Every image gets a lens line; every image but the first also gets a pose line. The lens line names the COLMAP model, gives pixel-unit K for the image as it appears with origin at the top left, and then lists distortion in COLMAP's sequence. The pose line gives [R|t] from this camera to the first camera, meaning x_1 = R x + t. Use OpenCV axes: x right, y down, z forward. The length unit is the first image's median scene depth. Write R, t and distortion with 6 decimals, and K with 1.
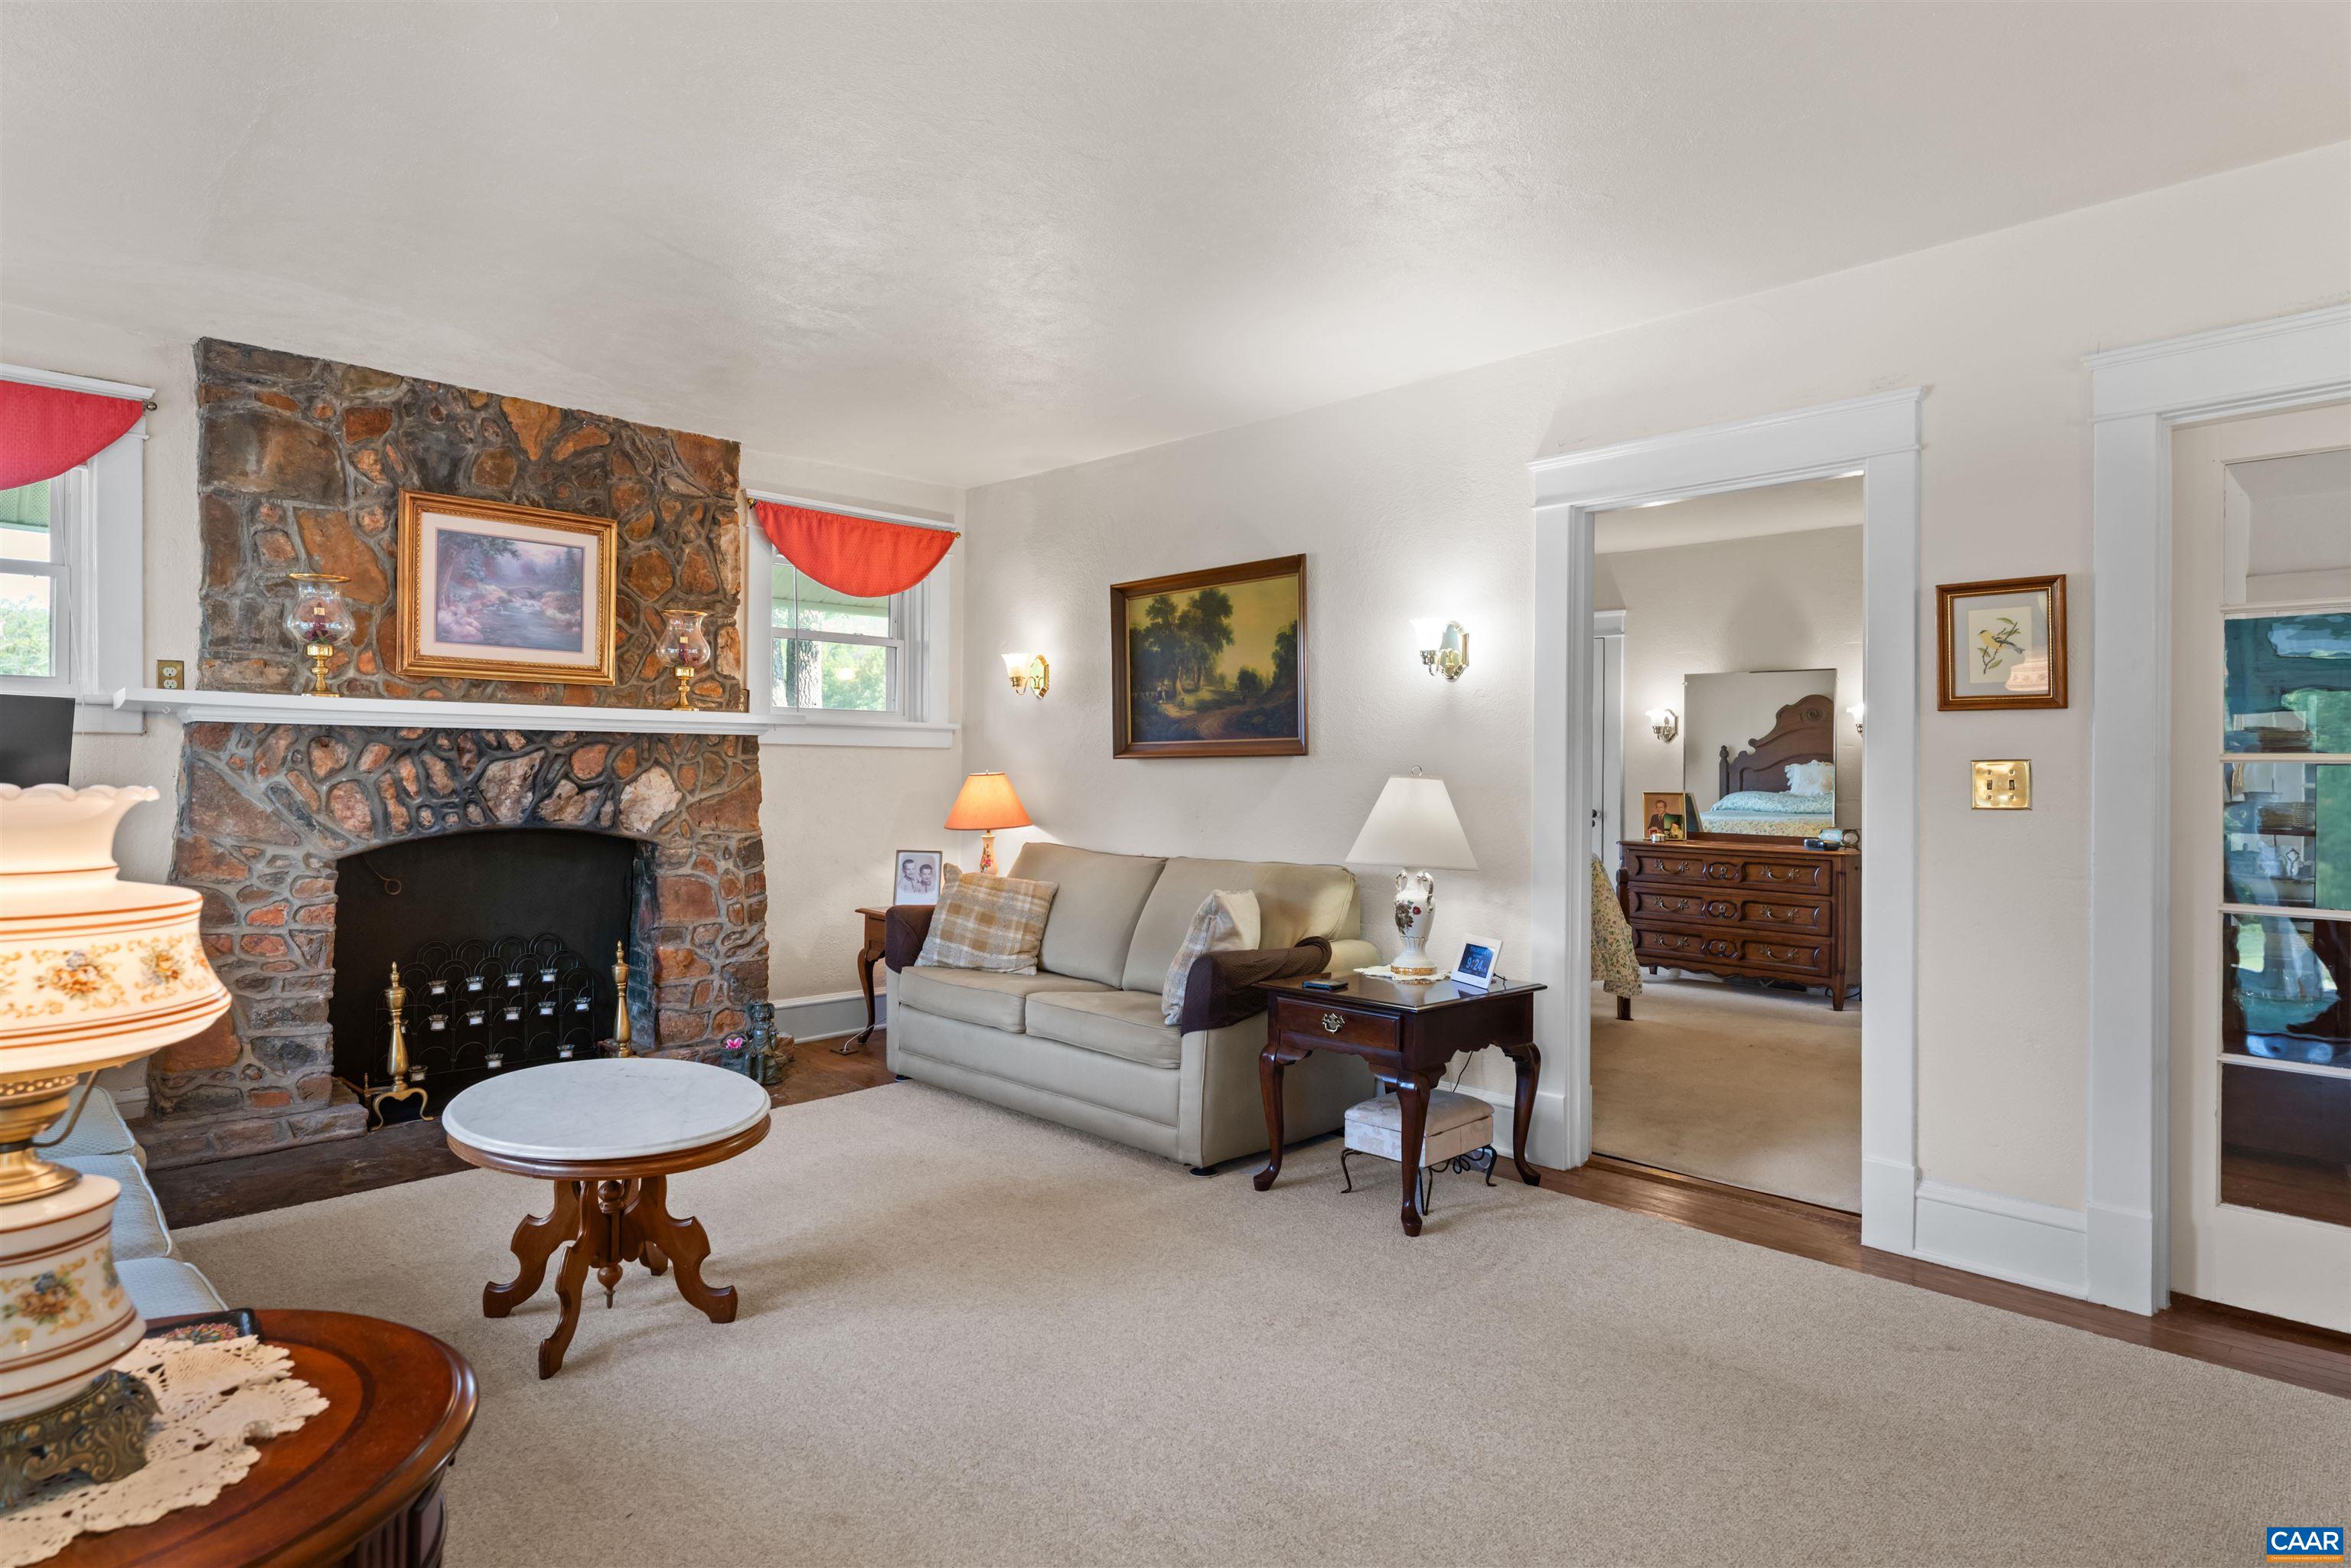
lens RADIAL K [[1239.7, 0, 1158.6], [0, 1239.7, 750.5], [0, 0, 1]] dist [-0.004736, -0.000733]
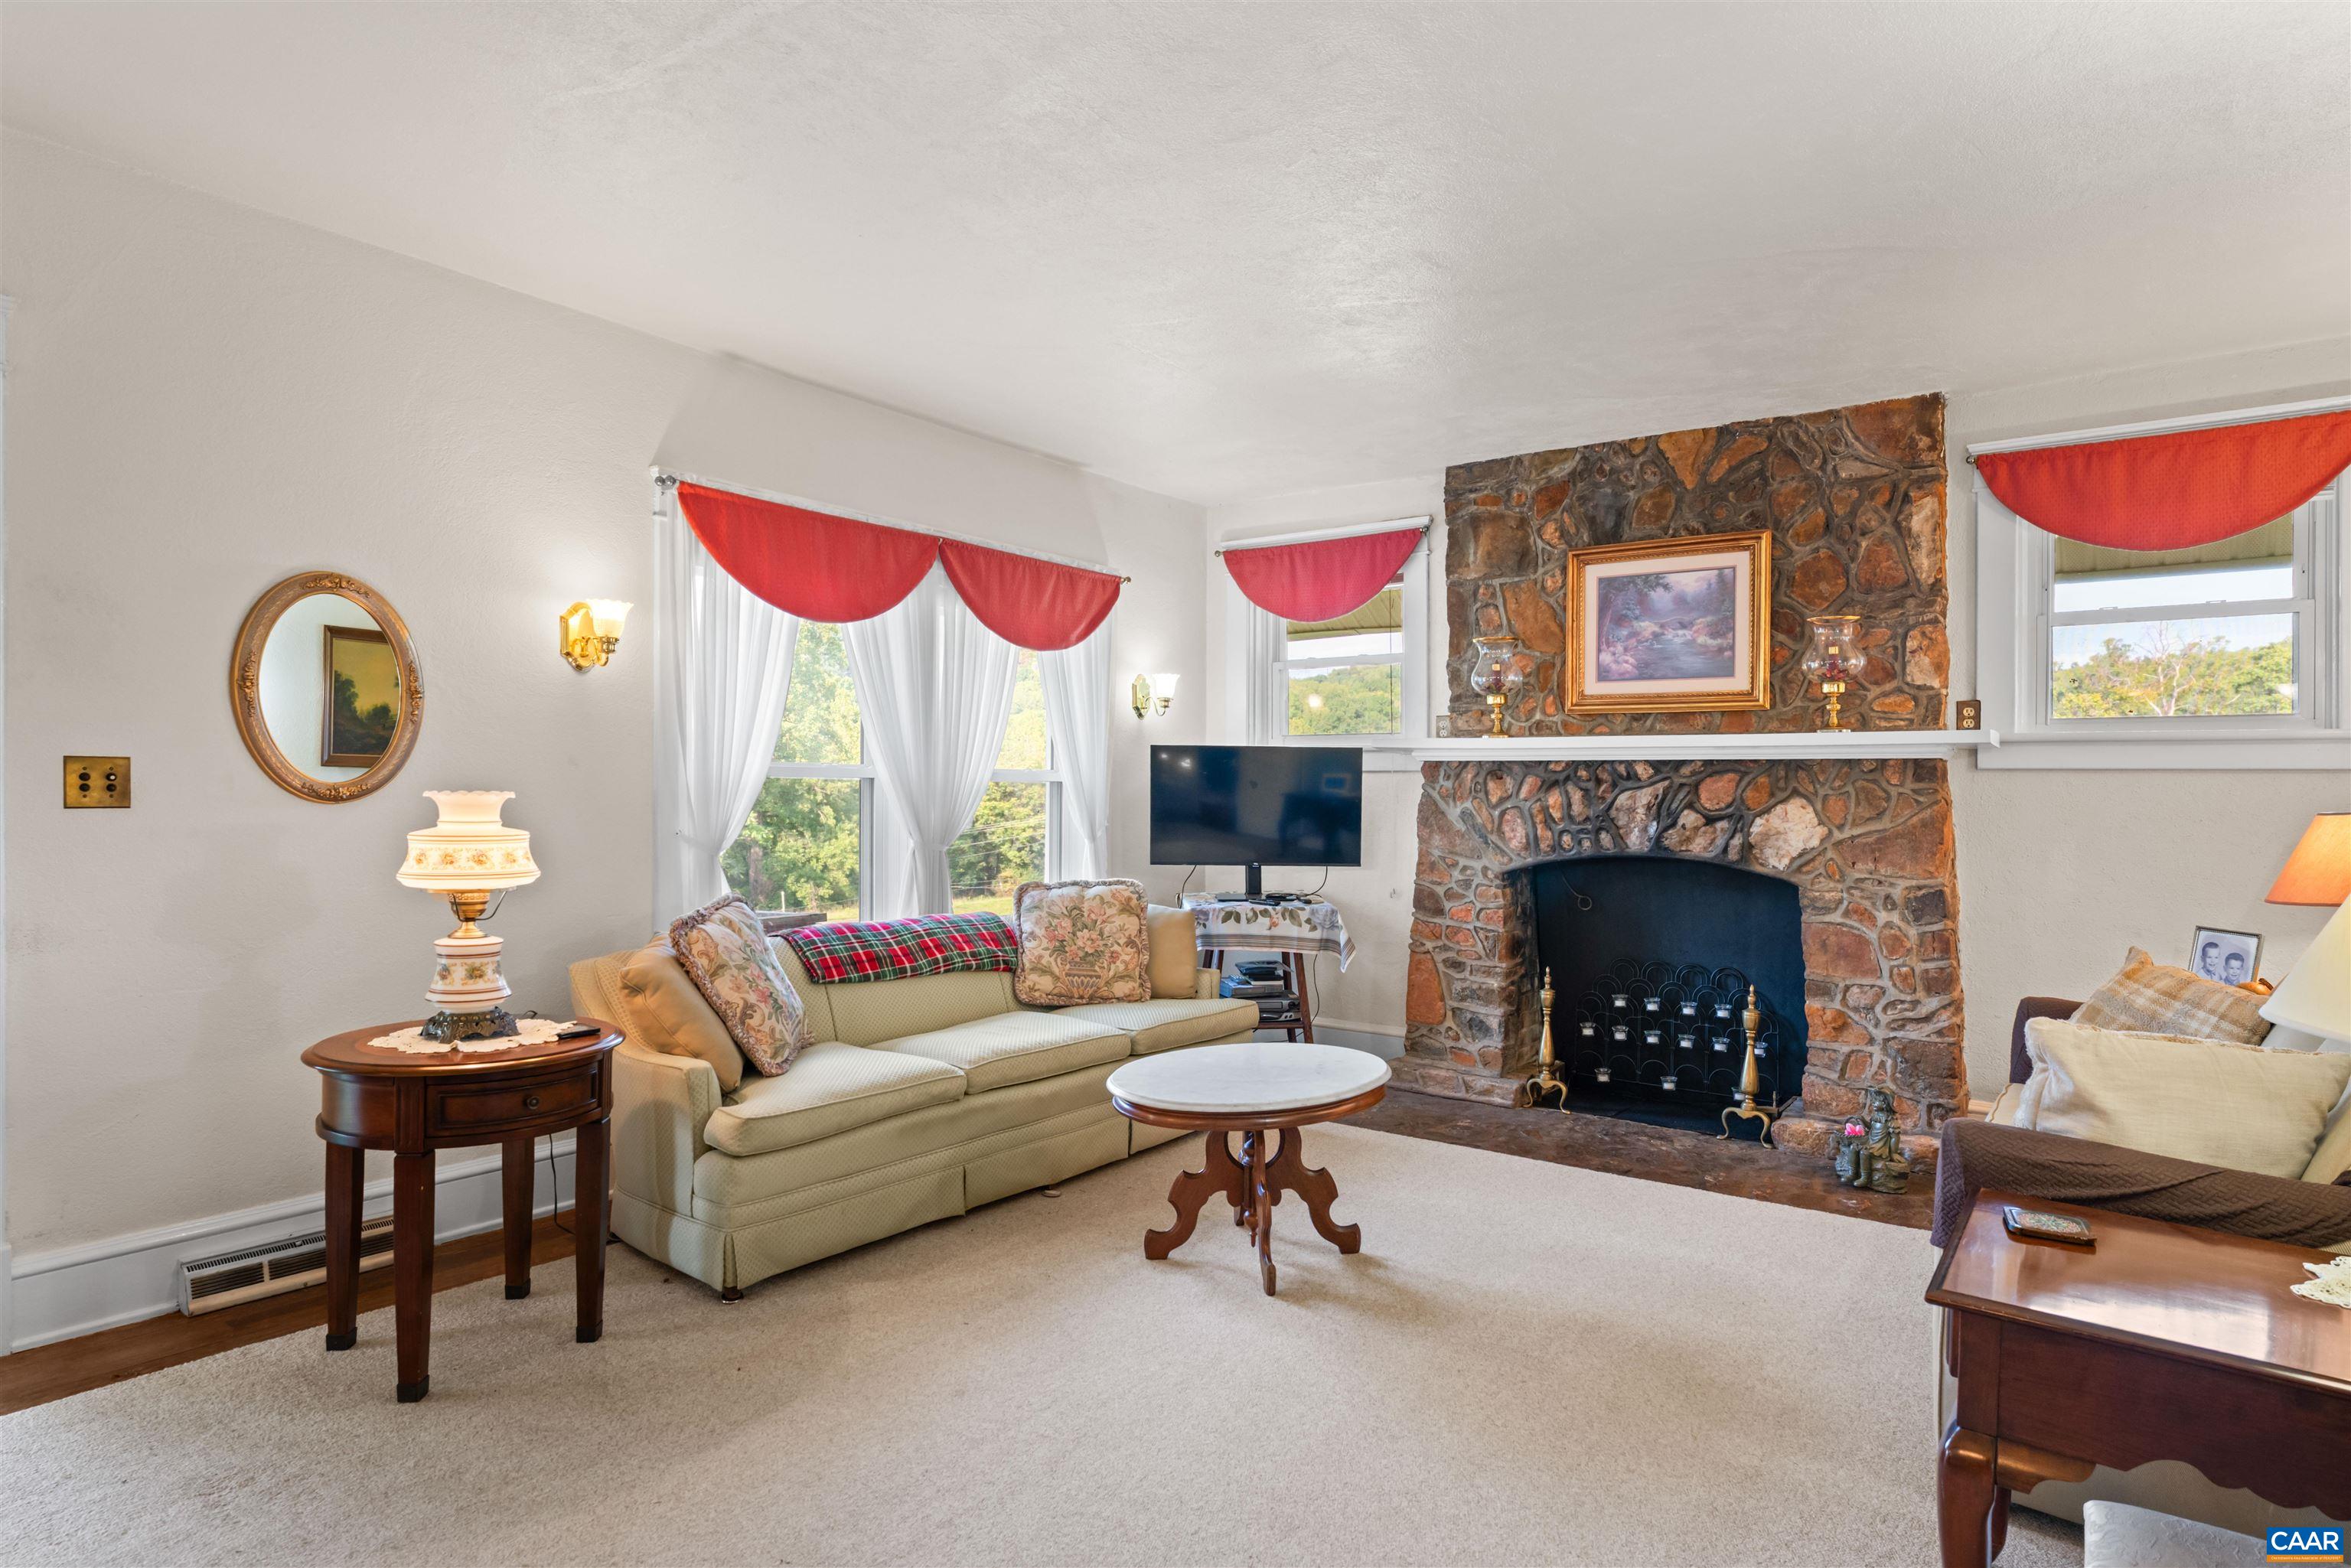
lens RADIAL K [[1264.6, 0, 1176.9], [0, 1264.6, 799.2], [0, 0, 1]] dist [-0.004859, 0.000124]
pose [[0.164376, 0.001342, -0.986397, 0.434164], [0.003451, 0.999992, 0.001935, 0.011757], [0.986392, -0.003722, 0.164370, 0.429974]]
